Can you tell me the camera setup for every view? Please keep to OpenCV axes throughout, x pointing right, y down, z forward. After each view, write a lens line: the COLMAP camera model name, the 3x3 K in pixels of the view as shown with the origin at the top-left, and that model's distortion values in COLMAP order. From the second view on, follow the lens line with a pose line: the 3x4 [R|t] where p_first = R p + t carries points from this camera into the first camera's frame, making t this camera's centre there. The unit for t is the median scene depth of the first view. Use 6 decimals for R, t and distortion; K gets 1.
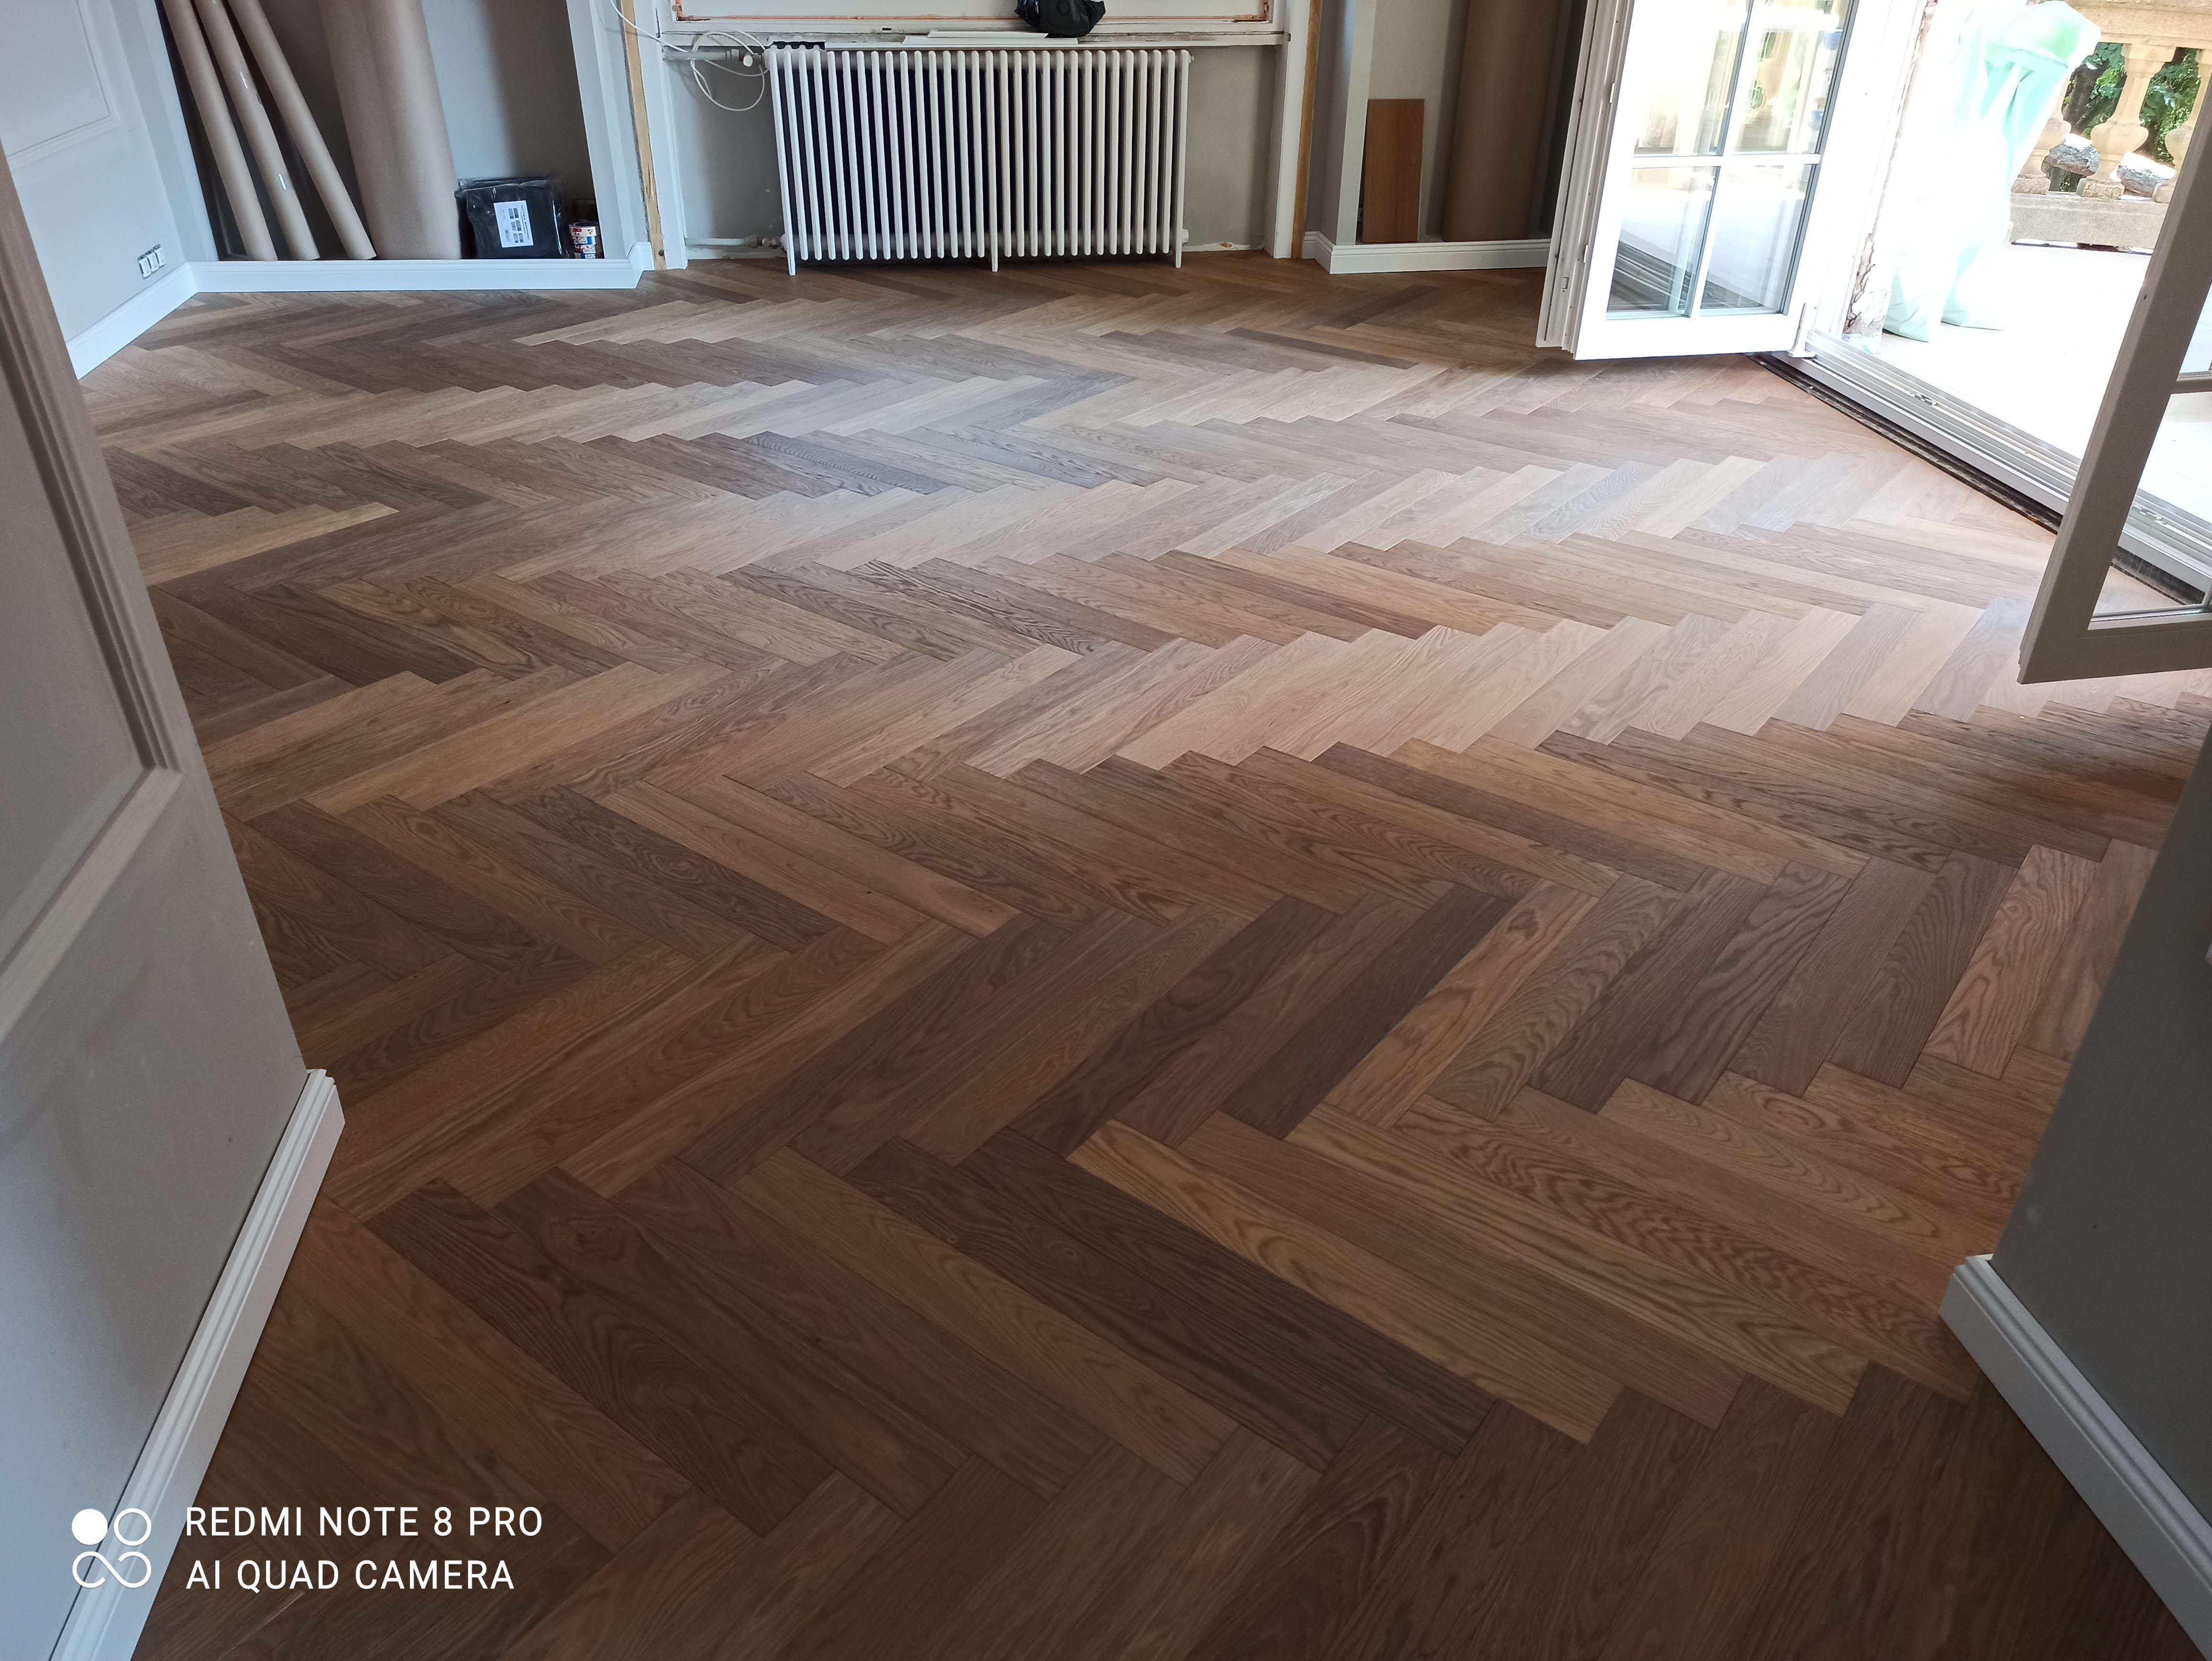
lens RADIAL K [[1649.2, 0, 1106.0], [0, 1649.2, 830.5], [0, 0, 1]] dist [0.059879, -0.049512]
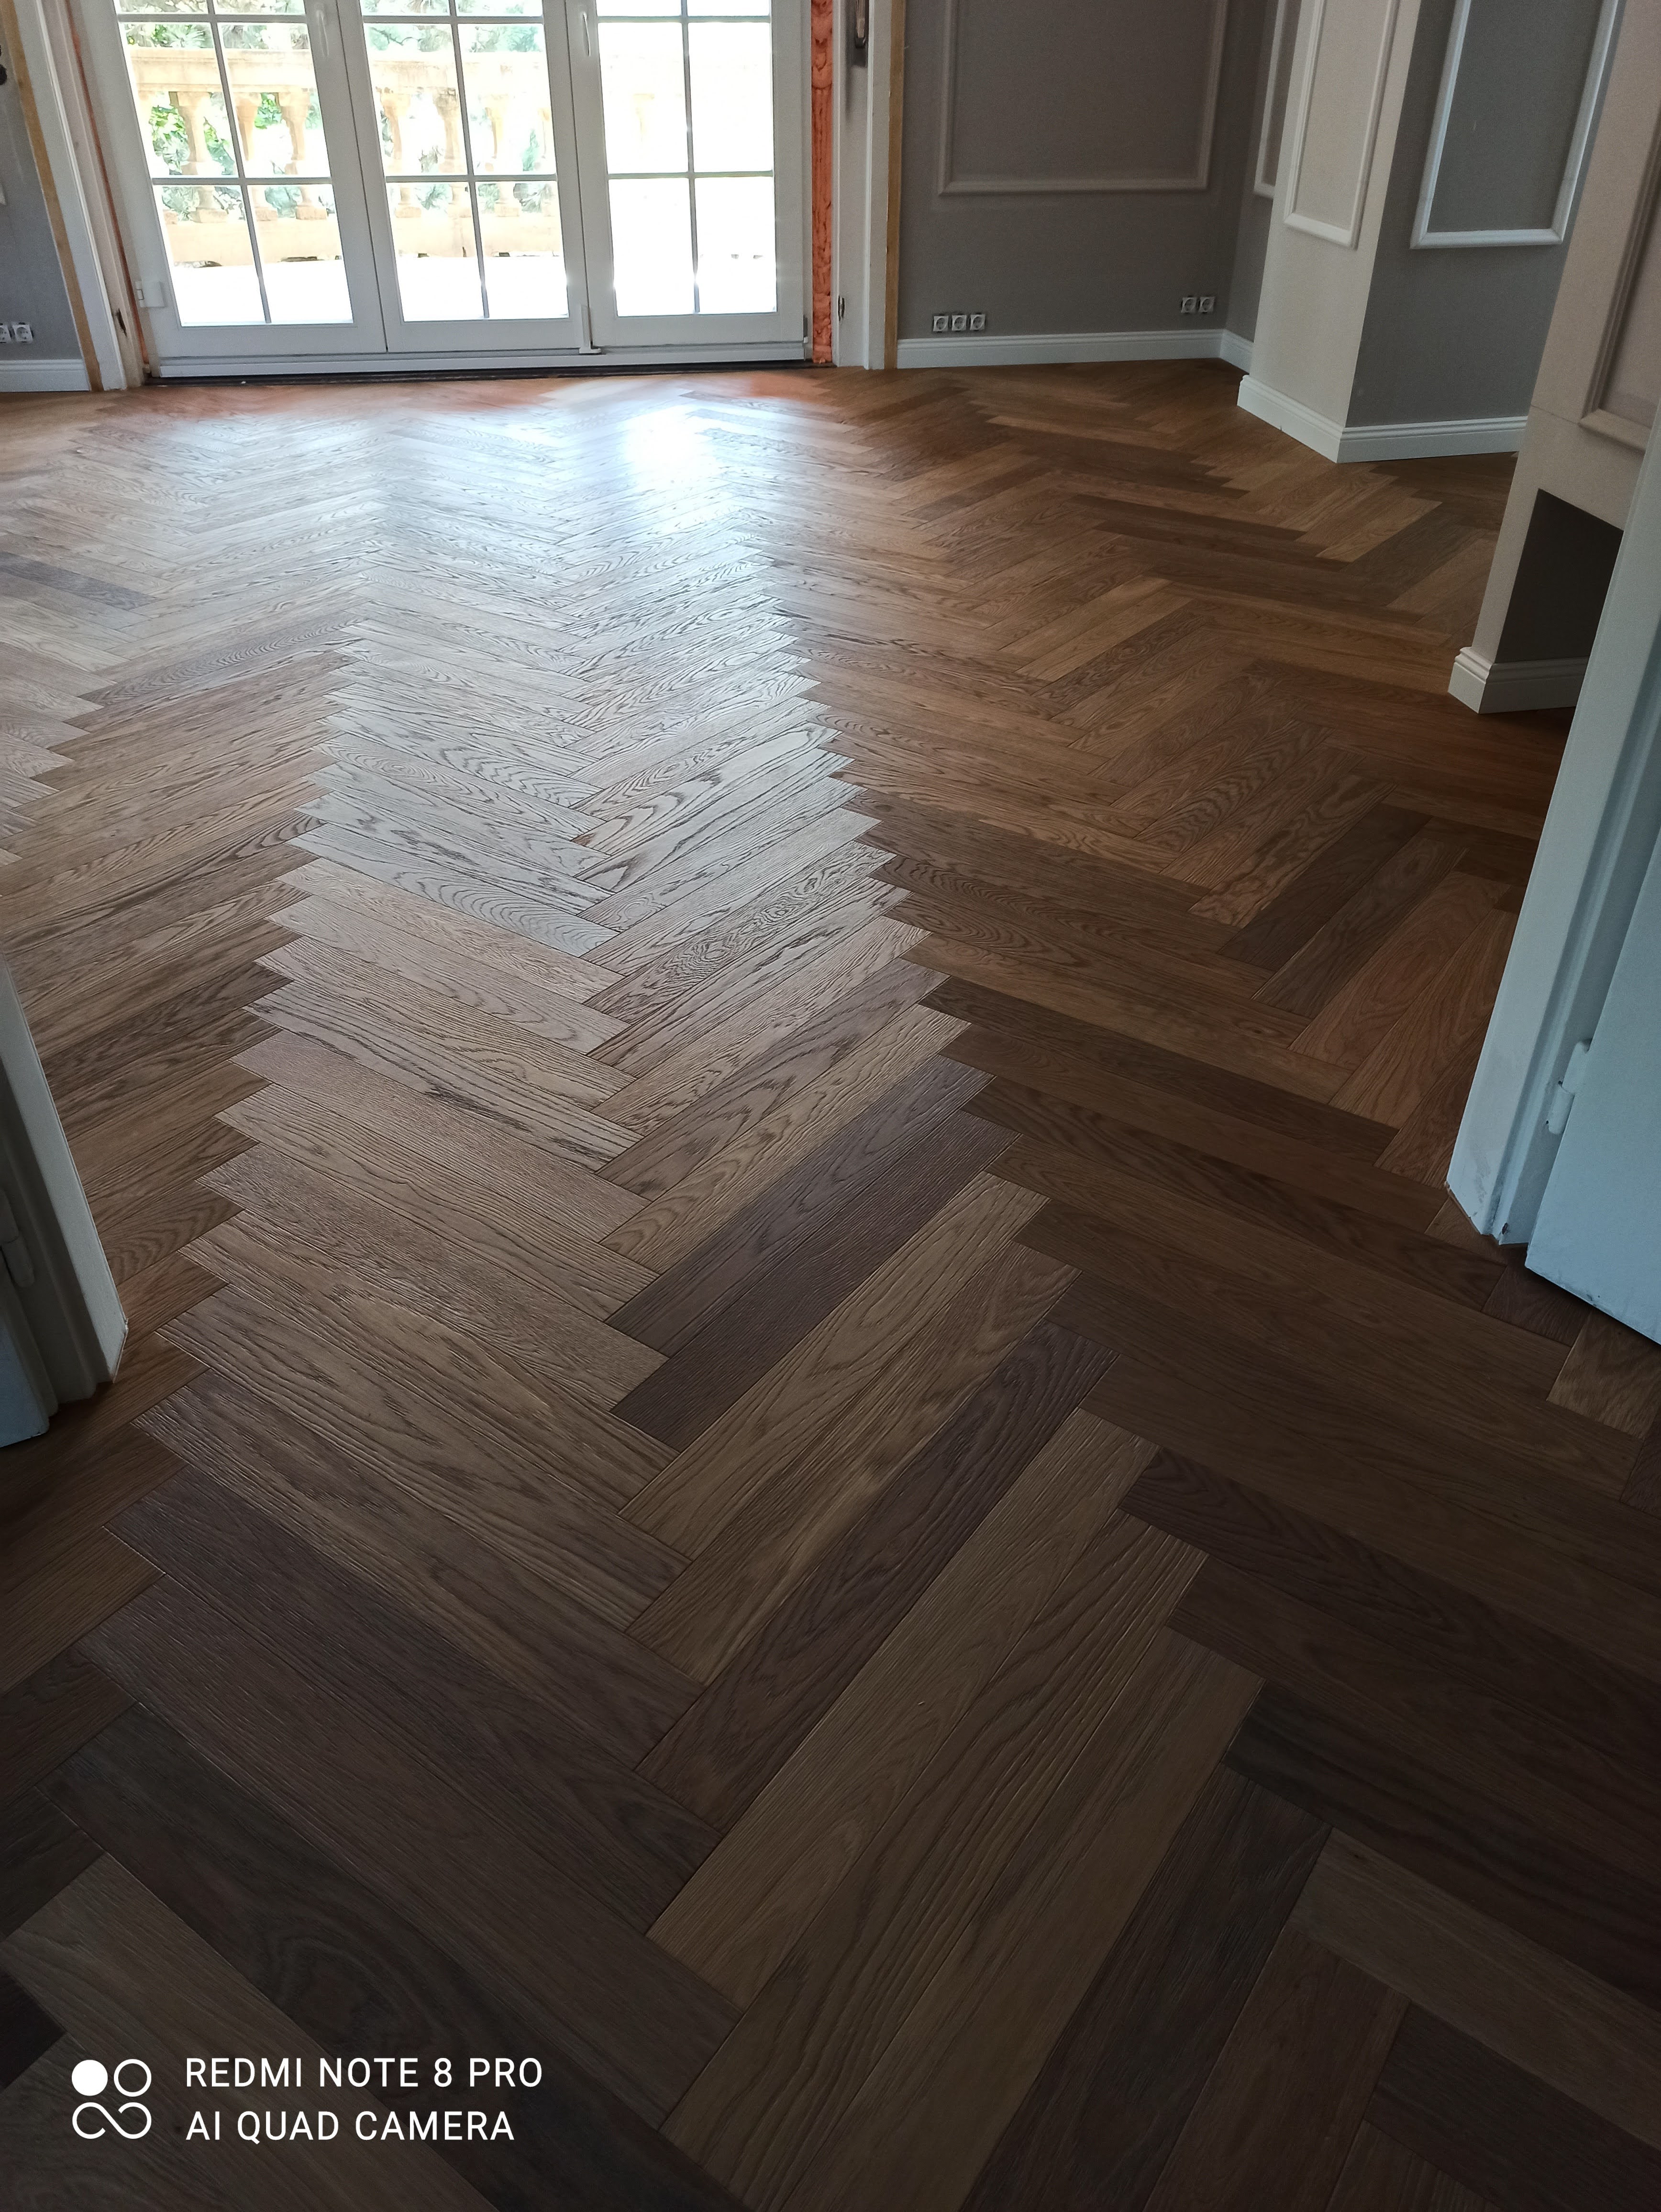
lens RADIAL K [[1649.2, 0, 830.2], [0, 1649.2, 1077.3], [0, 0, 1]] dist [0.059879, -0.049512]
pose [[-0.028056, -0.565114, 0.824536, -1.064194], [0.512241, 0.700197, 0.497326, -0.365666], [-0.858383, 0.436314, 0.269830, 0.658749]]
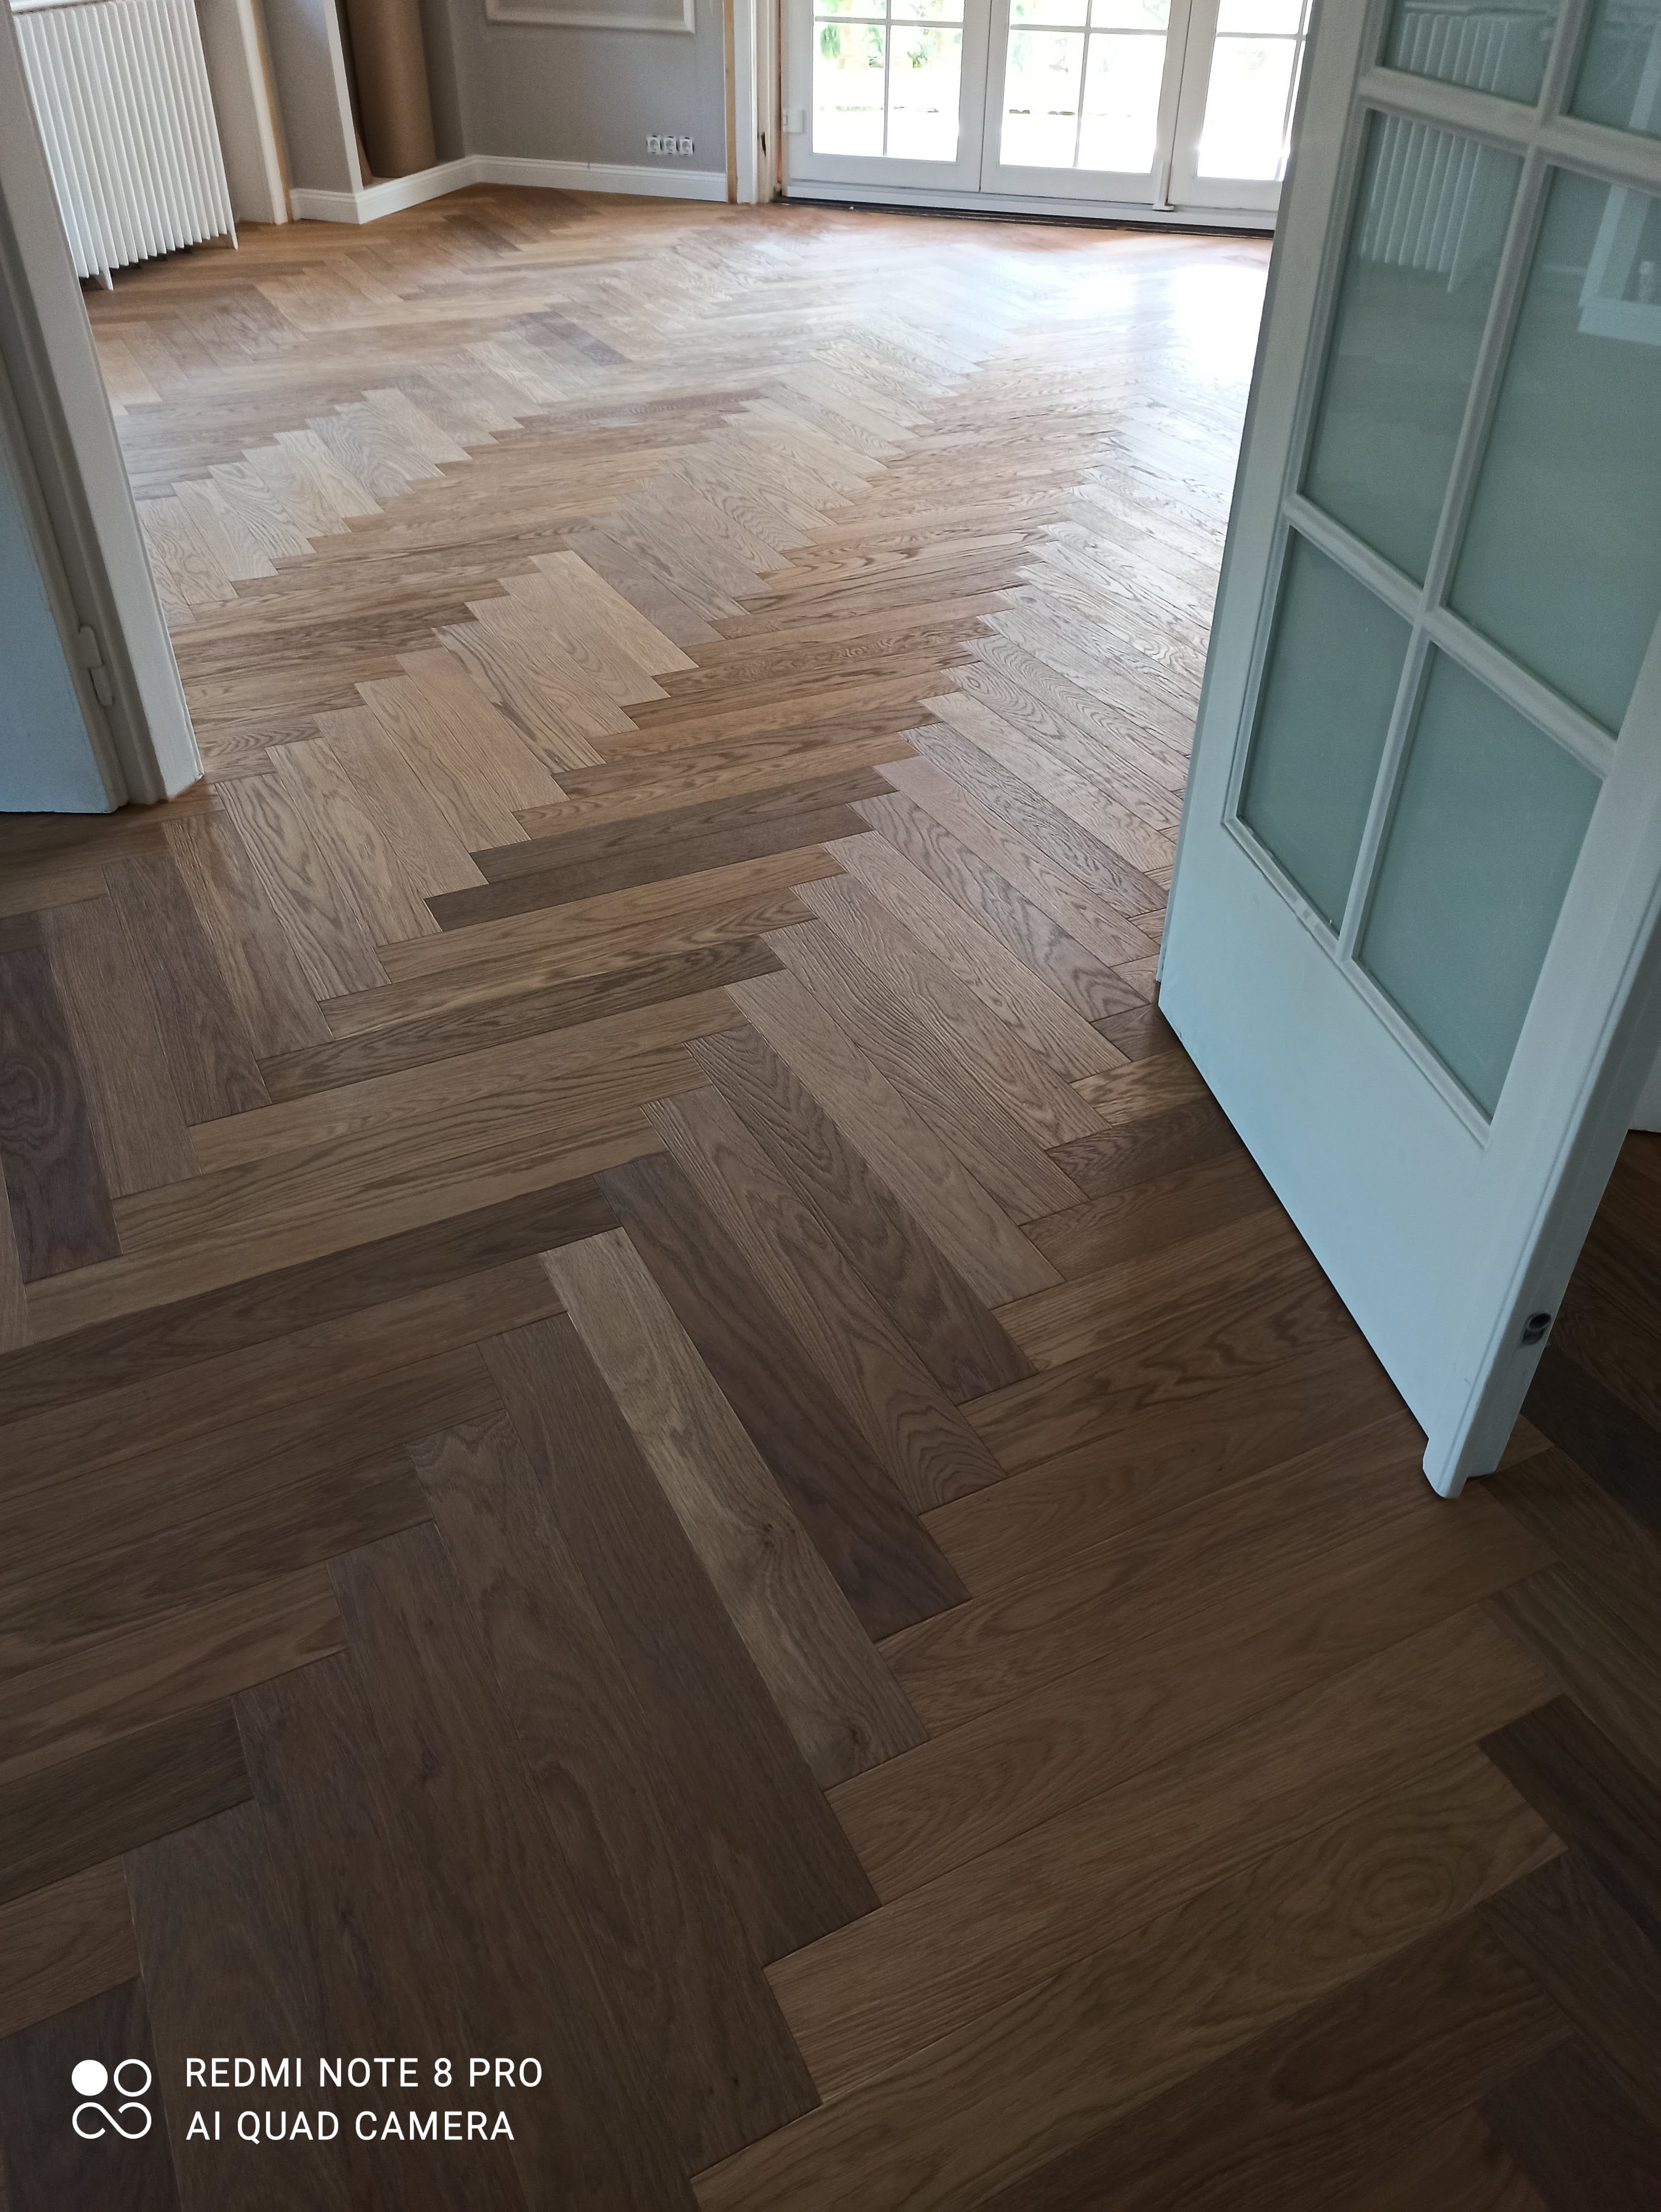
lens RADIAL K [[1649.2, 0, 830.2], [0, 1649.2, 1077.3], [0, 0, 1]] dist [0.059879, -0.049512]
pose [[0.433449, -0.546196, 0.716793, -1.153722], [0.456600, 0.818849, 0.347854, -0.205616], [-0.776942, 0.176511, 0.604323, 0.399908]]
